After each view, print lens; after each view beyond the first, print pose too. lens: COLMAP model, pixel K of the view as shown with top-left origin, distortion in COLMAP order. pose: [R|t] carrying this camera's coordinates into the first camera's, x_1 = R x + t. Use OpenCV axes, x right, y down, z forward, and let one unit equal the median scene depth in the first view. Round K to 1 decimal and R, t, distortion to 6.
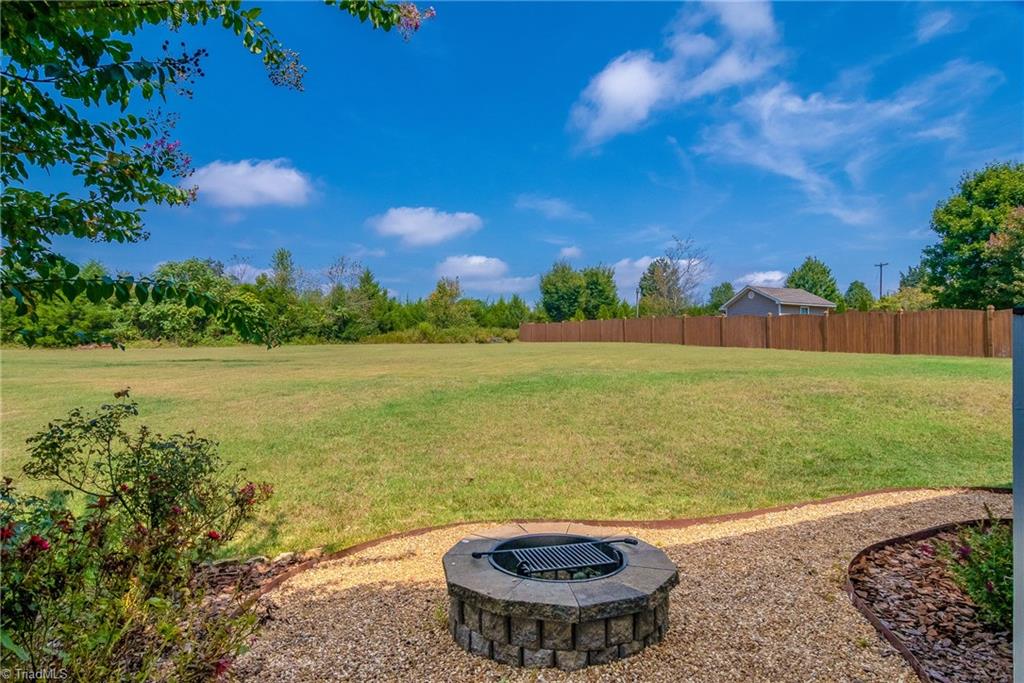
lens RADIAL K [[556.5, 0, 521.5], [0, 556.5, 344.7], [0, 0, 1]] dist [-0.000881, 0.000398]
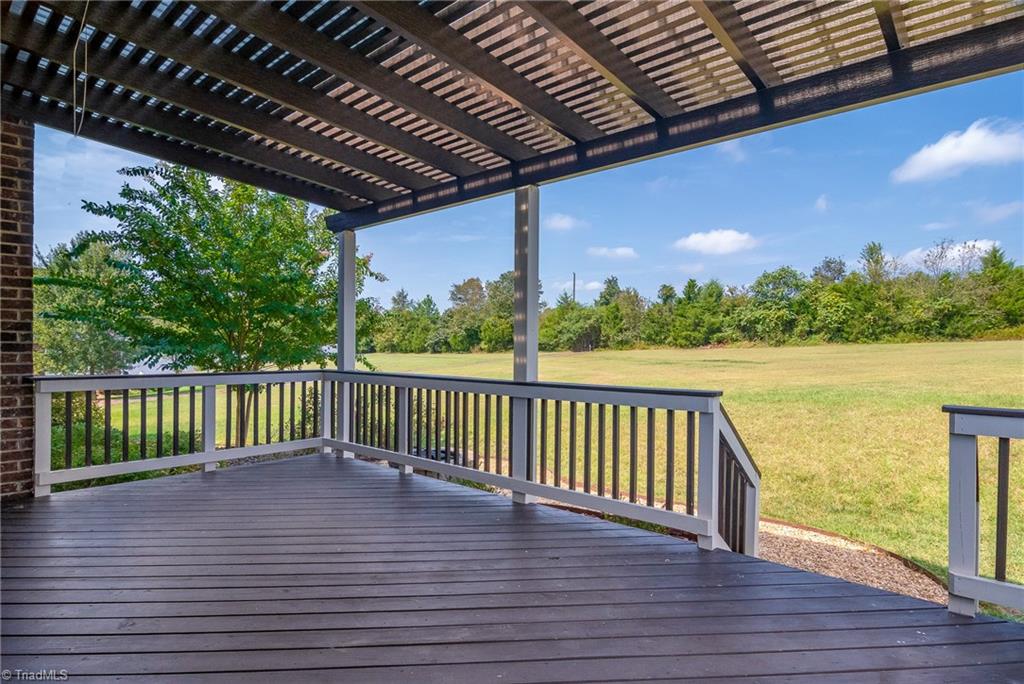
lens RADIAL K [[556.5, 0, 507.7], [0, 556.5, 345.3], [0, 0, 1]] dist [-0.000881, 0.000398]
pose [[0.405763, -0.009576, -0.913928, 0.203761], [0.015563, 0.999873, -0.003567, -0.003096], [0.913846, -0.012776, 0.405860, 0.039838]]
